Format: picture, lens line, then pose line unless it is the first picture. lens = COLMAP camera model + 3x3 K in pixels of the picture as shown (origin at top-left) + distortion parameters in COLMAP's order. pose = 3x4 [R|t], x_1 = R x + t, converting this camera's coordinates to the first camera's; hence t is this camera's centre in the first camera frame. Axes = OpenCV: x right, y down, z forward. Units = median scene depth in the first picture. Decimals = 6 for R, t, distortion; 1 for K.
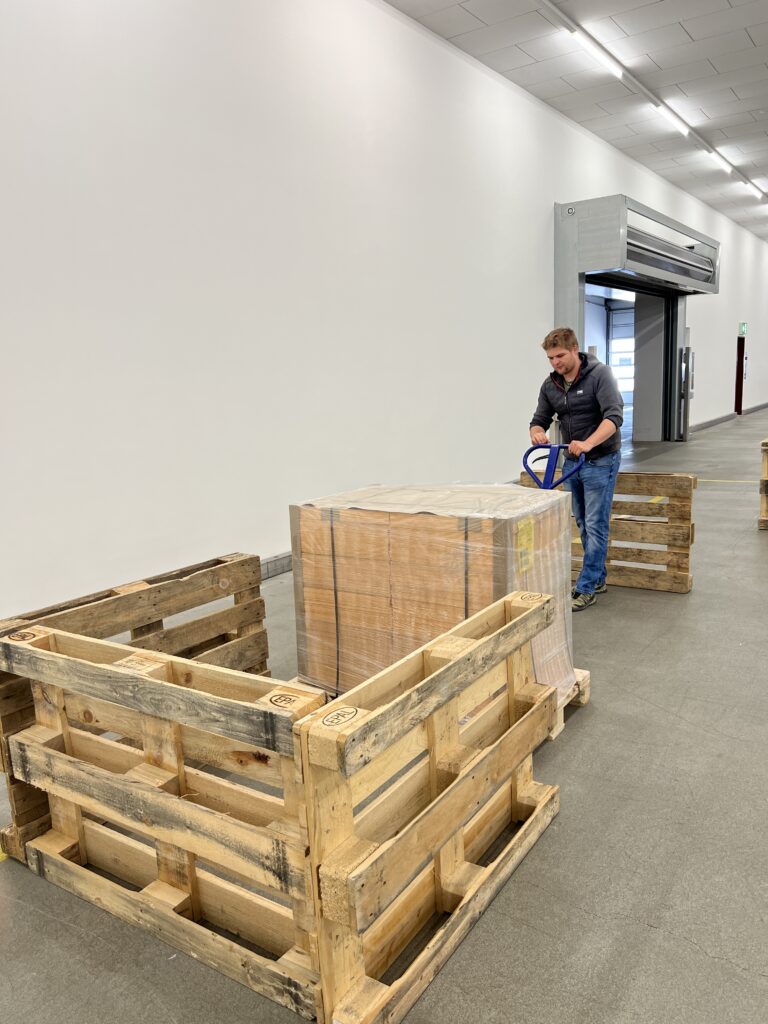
lens RADIAL K [[787.9, 0, 384.0], [0, 787.9, 512.0], [0, 0, 1]] dist [0.001880, 0.001083]
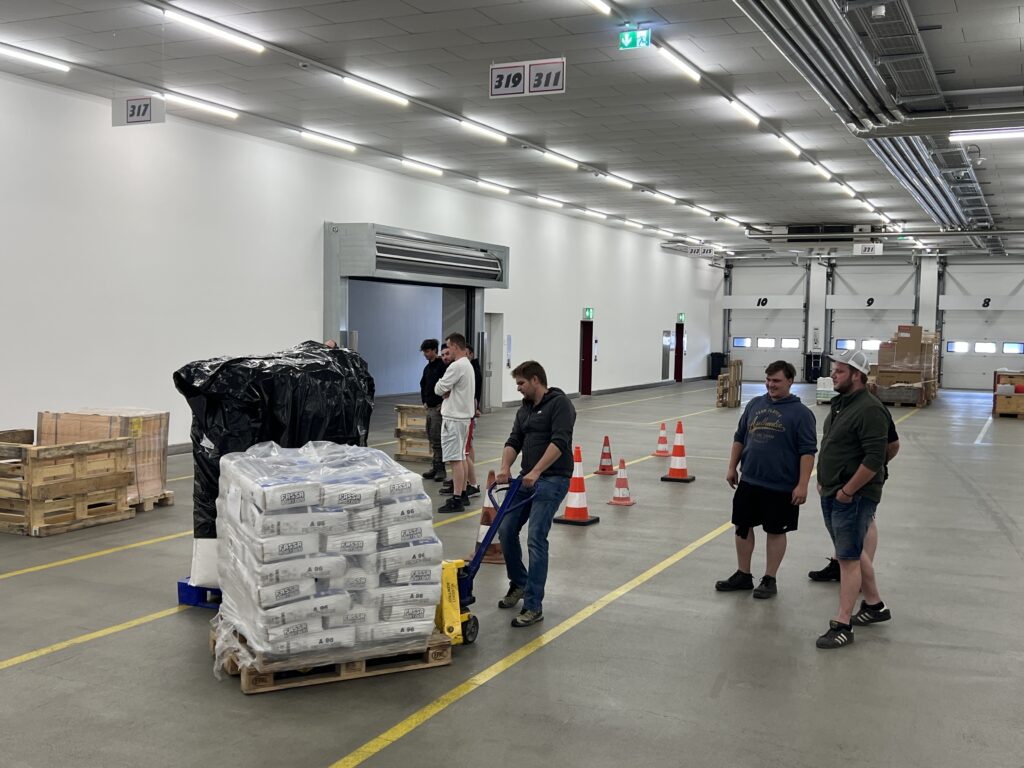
lens RADIAL K [[1102.2, 0, 512.0], [0, 1102.2, 384.0], [0, 0, 1]] dist [0.008170, 0.006486]
pose [[0.988197, 0.045480, 0.146281, 0.268056], [-0.026582, 0.991335, -0.128643, 0.101622], [-0.150864, 0.123236, 0.980843, -0.808388]]
